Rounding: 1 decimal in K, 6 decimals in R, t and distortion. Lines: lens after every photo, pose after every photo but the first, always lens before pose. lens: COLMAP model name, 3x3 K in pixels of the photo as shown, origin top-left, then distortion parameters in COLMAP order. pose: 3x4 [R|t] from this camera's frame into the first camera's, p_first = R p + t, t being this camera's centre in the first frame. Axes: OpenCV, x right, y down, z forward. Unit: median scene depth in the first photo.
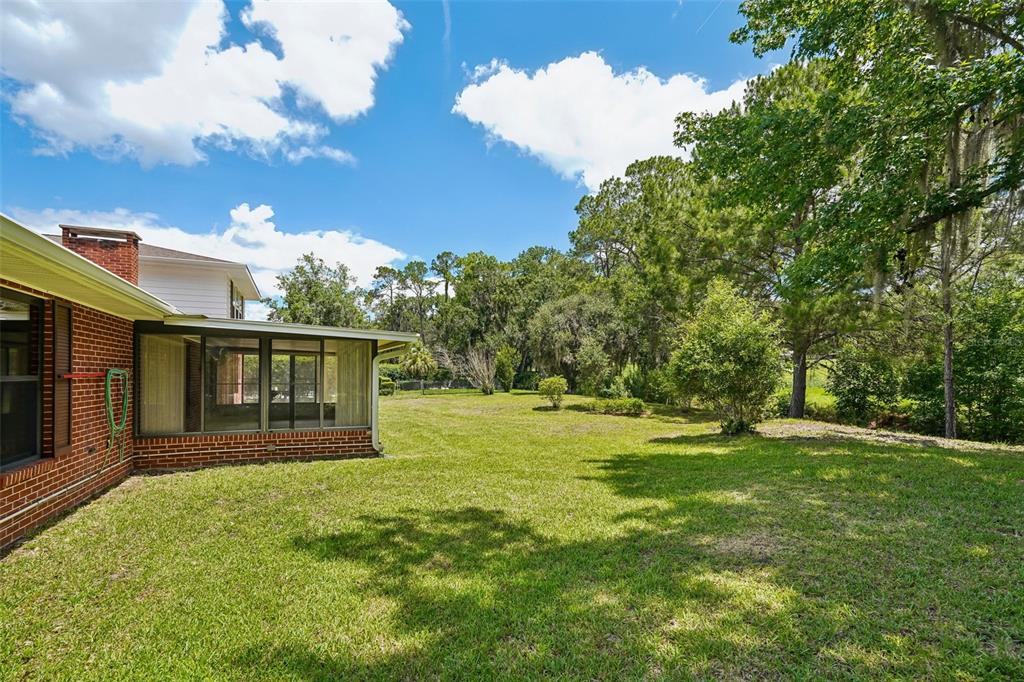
lens RADIAL K [[475.9, 0, 510.3], [0, 475.9, 369.9], [0, 0, 1]] dist [-0.002106, -0.000186]
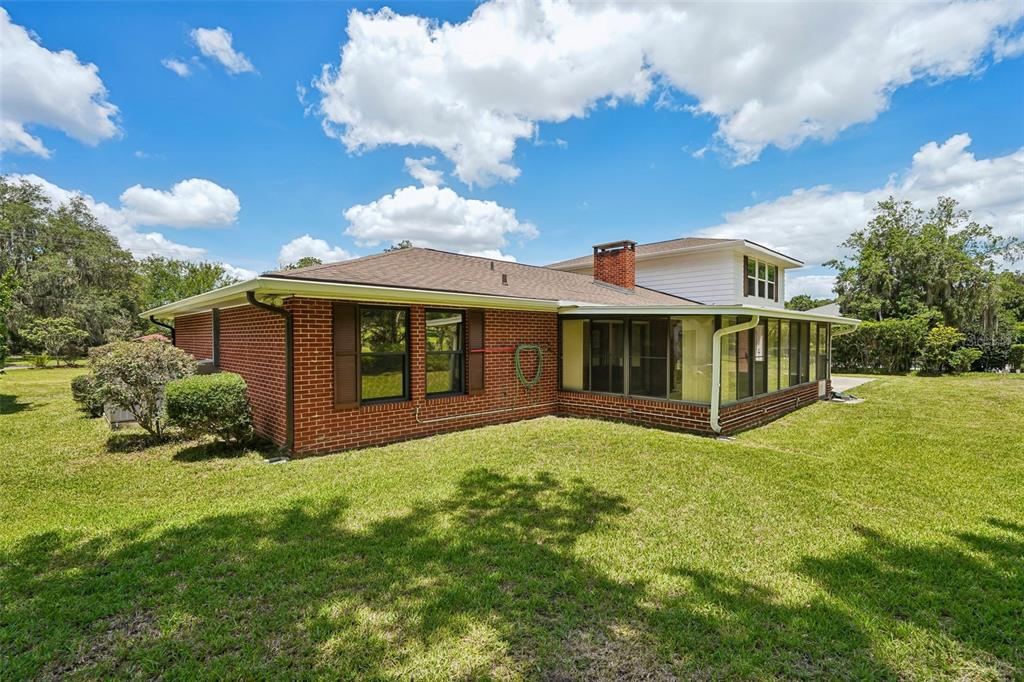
lens RADIAL K [[465.2, 0, 511.4], [0, 465.2, 348.9], [0, 0, 1]] dist [-0.001193, -0.000025]
pose [[0.342194, 0.019135, -0.939434, 0.797898], [0.010742, 0.999648, 0.024274, -0.037012], [0.939568, -0.018398, 0.341868, 0.542512]]
